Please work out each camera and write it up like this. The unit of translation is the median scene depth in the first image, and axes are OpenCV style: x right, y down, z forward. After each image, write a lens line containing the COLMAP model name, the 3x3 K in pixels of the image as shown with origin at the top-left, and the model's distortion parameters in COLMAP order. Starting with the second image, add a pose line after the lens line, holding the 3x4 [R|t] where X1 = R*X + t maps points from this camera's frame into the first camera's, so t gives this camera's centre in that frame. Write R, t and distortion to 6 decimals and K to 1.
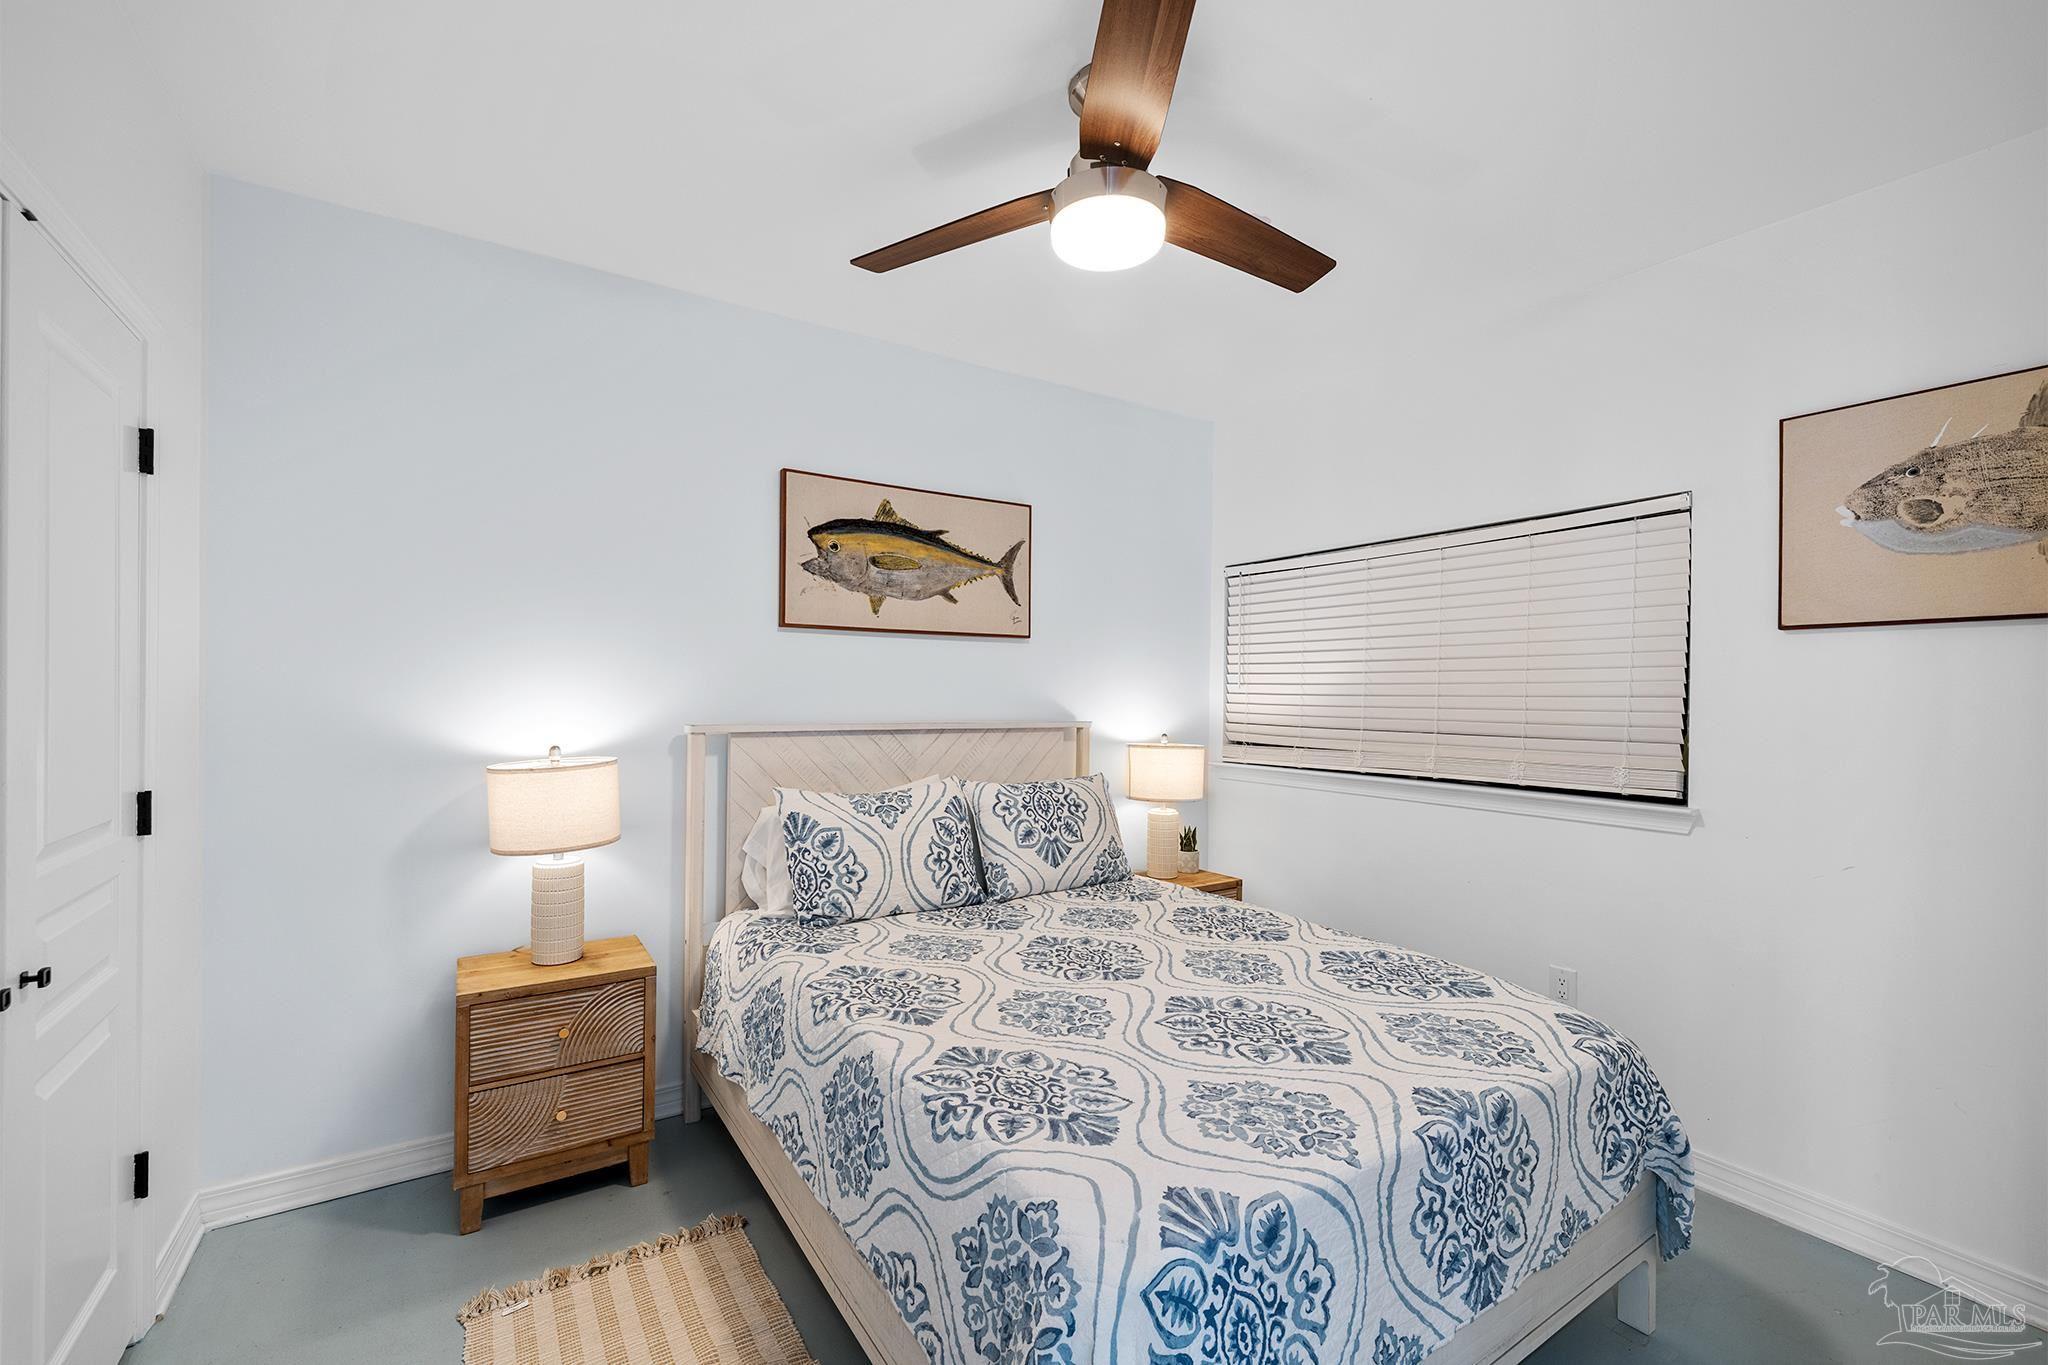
lens RADIAL K [[860.1, 0, 1025.6], [0, 860.1, 684.6], [0, 0, 1]] dist [0.000022, 0.000183]
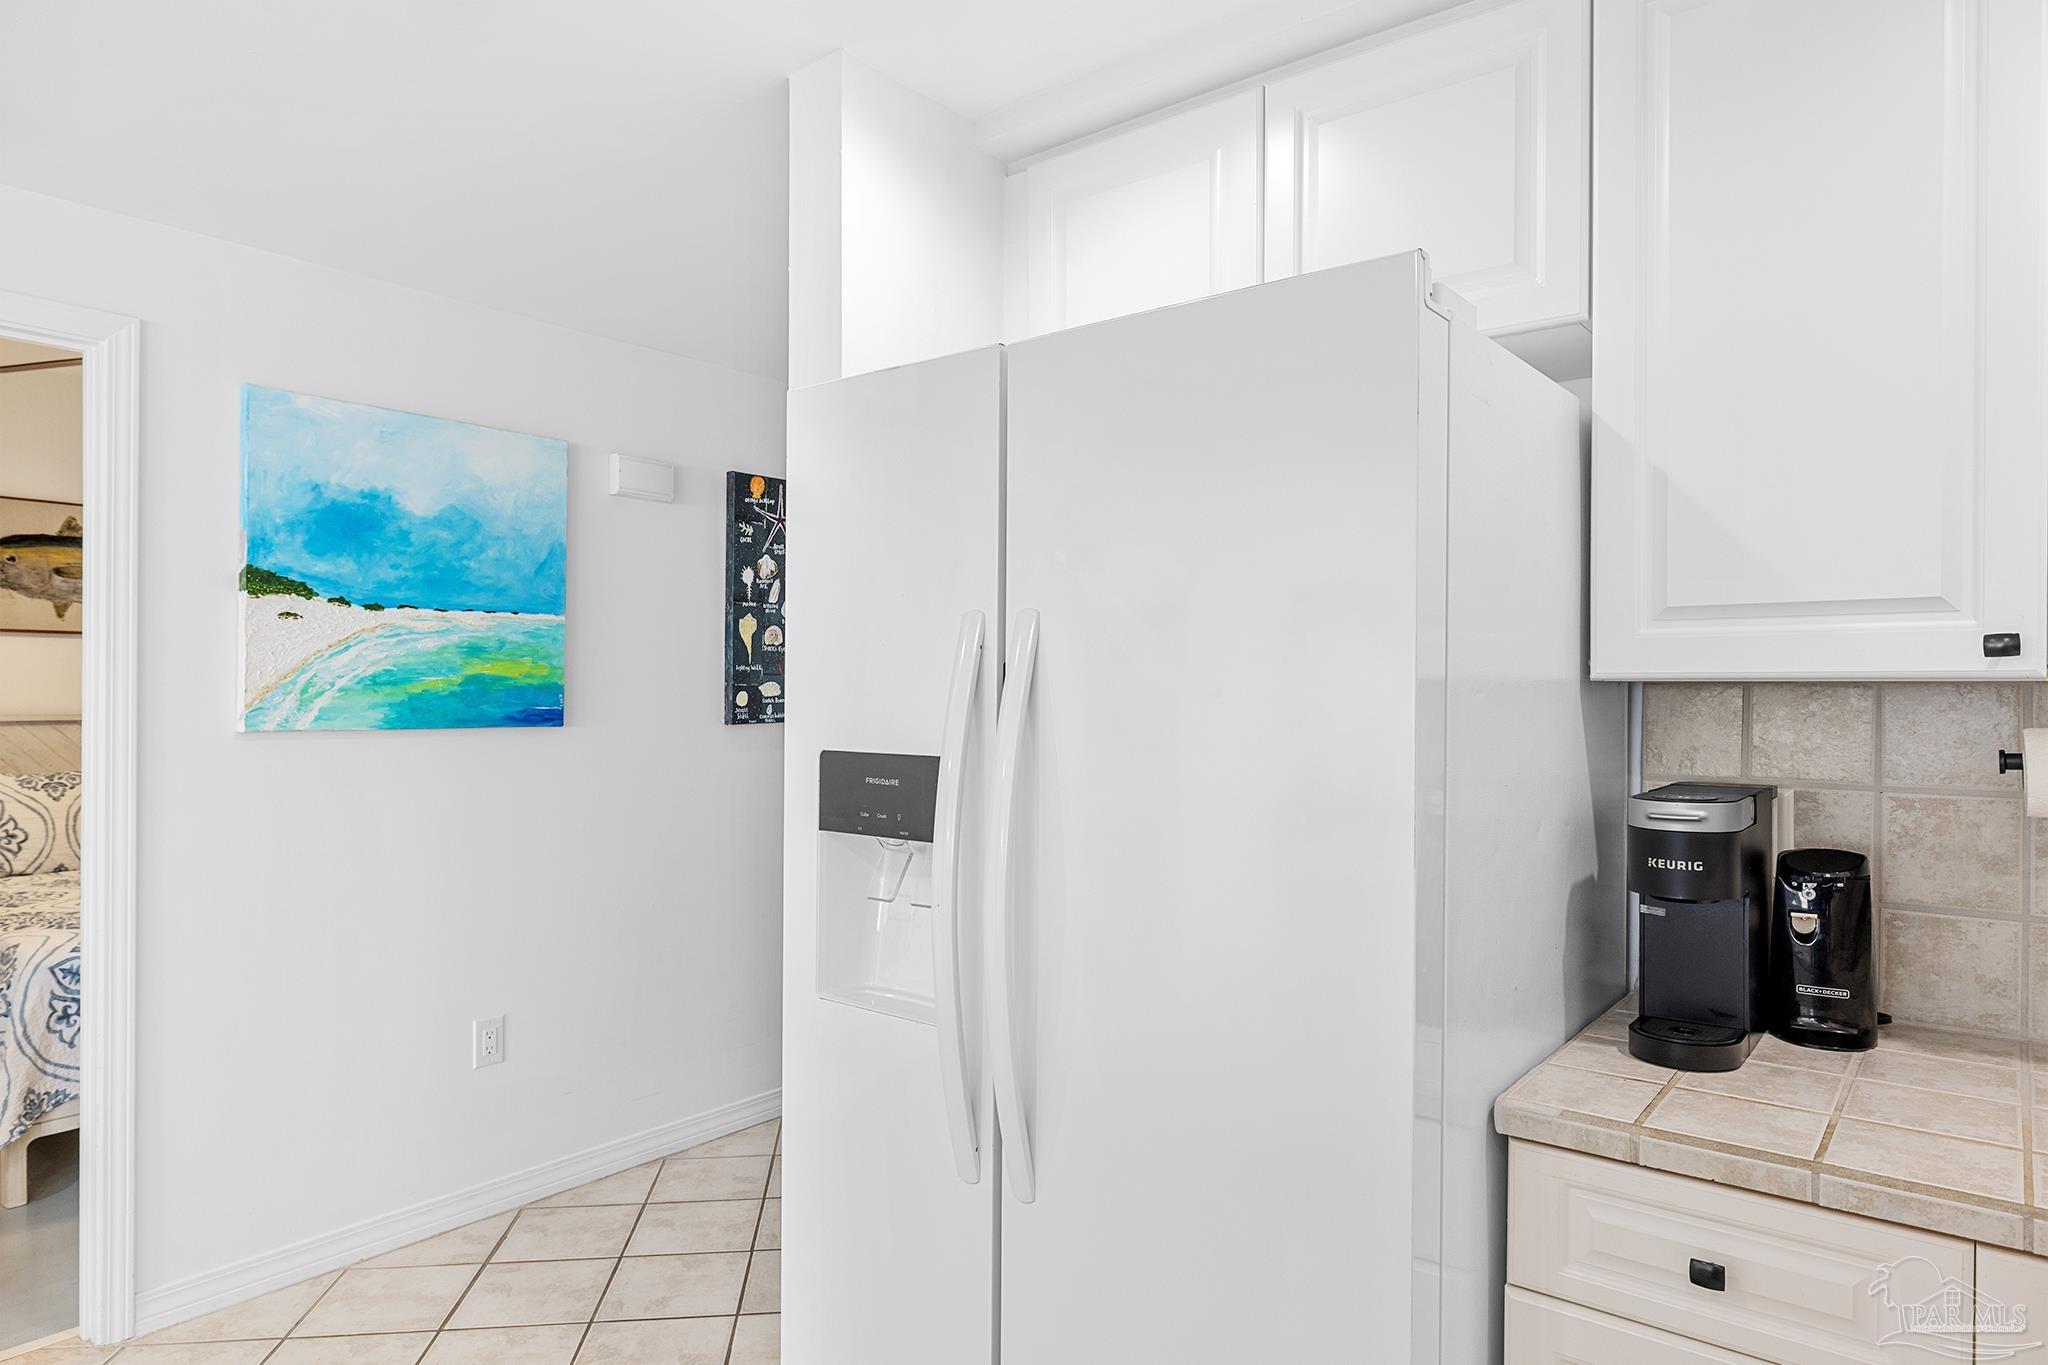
lens RADIAL K [[1230.2, 0, 1024.3], [0, 1230.2, 671.5], [0, 0, 1]] dist [-0.007467, 0.002944]
pose [[0.948343, -0.011111, 0.317051, 0.572240], [0.009869, 0.999936, 0.005523, -0.009053], [-0.317092, -0.002108, 0.948392, -1.030997]]
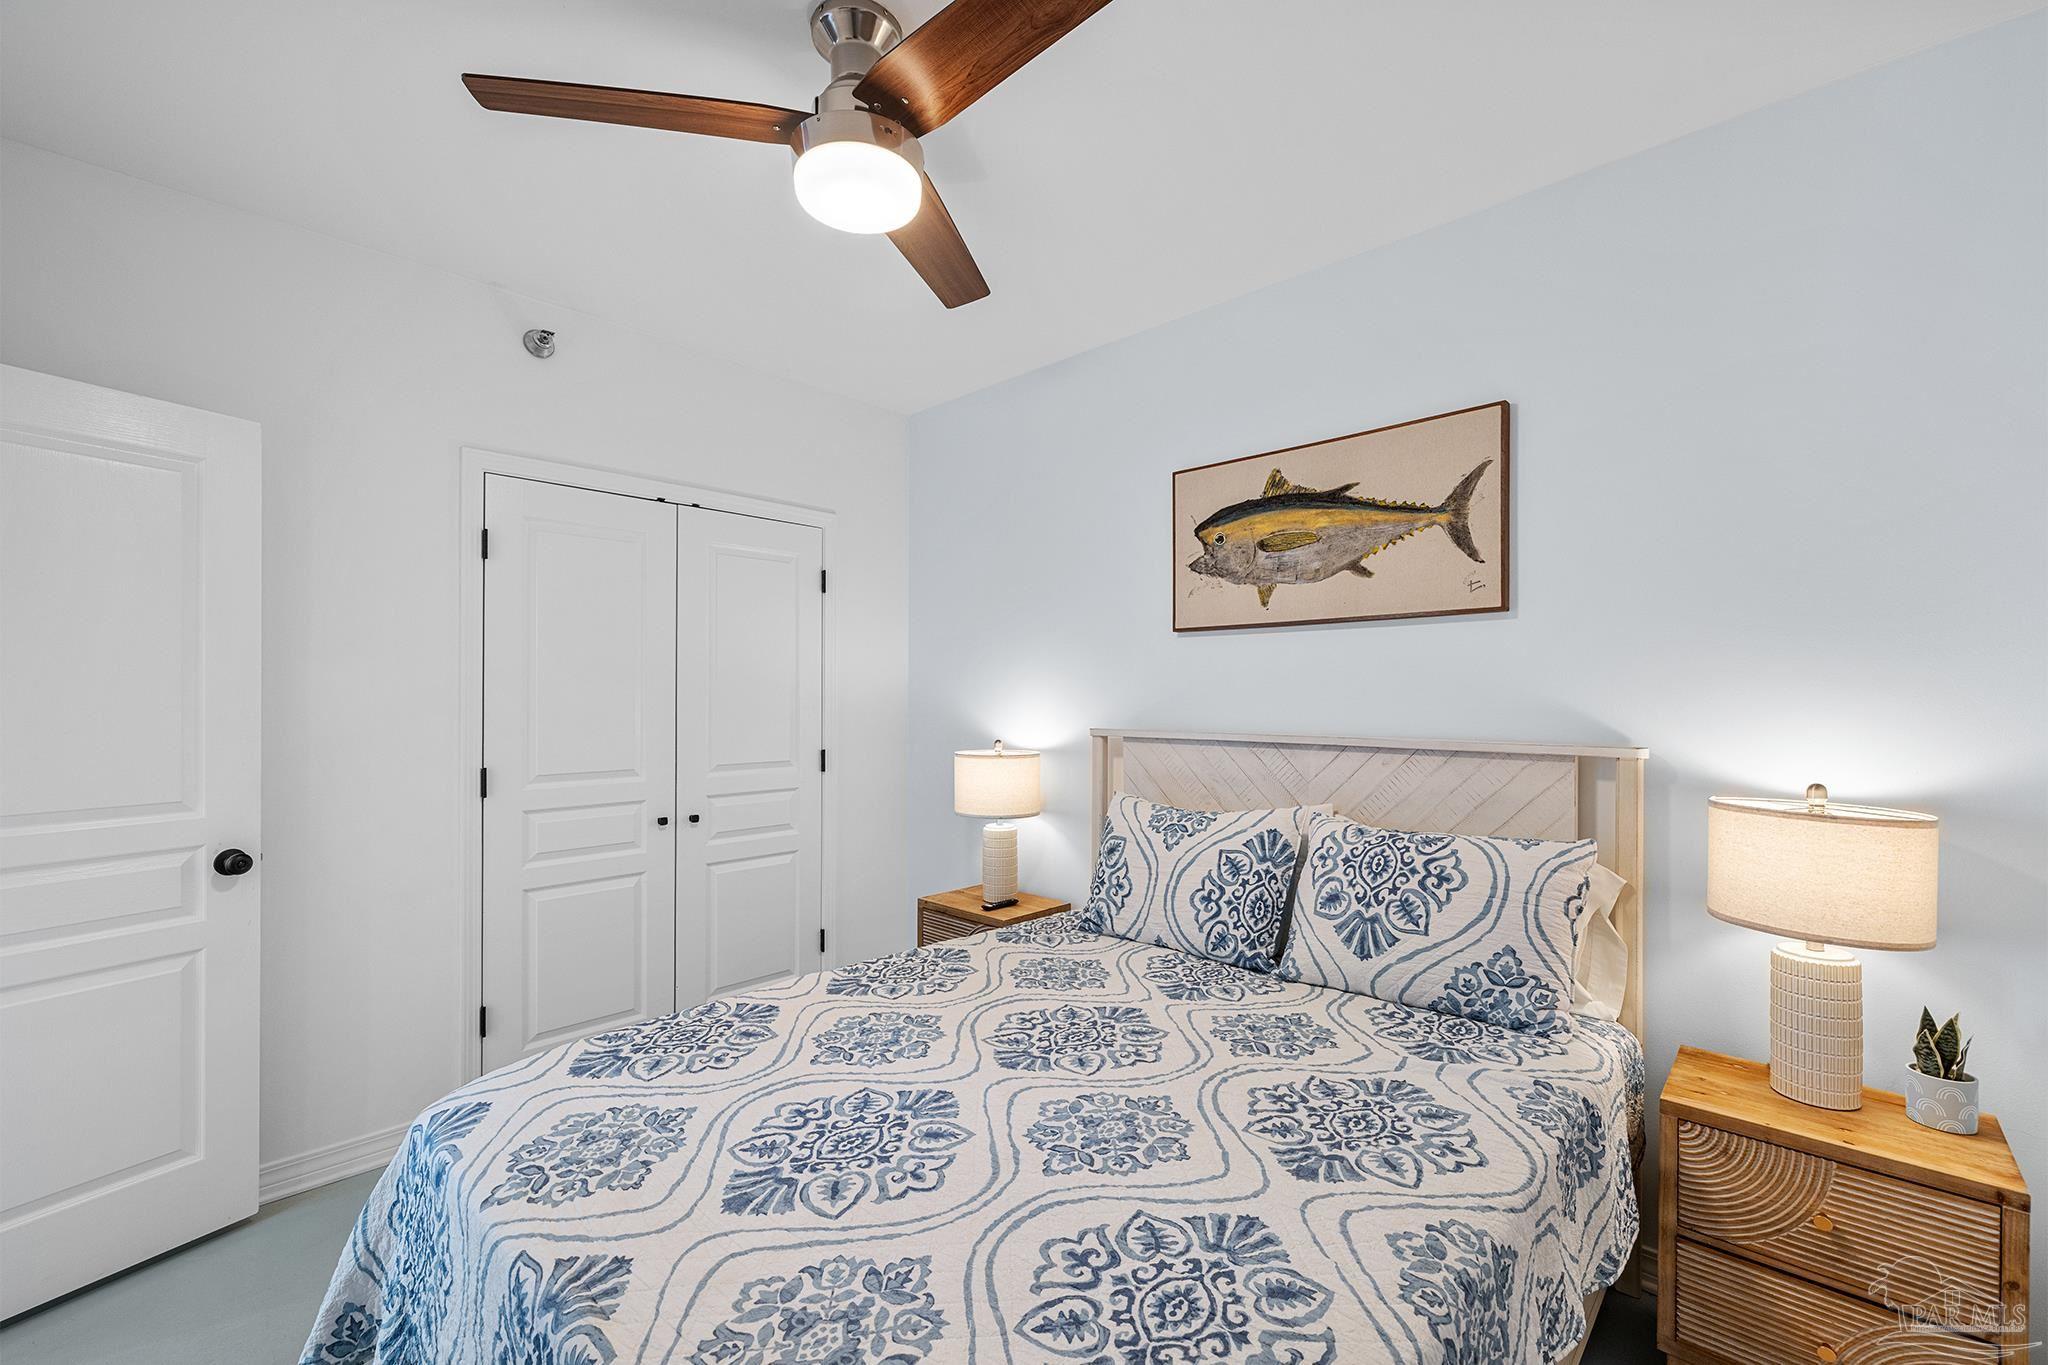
lens RADIAL K [[860.1, 0, 1025.6], [0, 860.1, 684.6], [0, 0, 1]] dist [0.000022, 0.000183]
pose [[0.228772, -0.024314, -0.973176, 0.669759], [0.010840, 0.999690, -0.022428, 0.013654], [0.973420, -0.005419, 0.228964, 0.637462]]
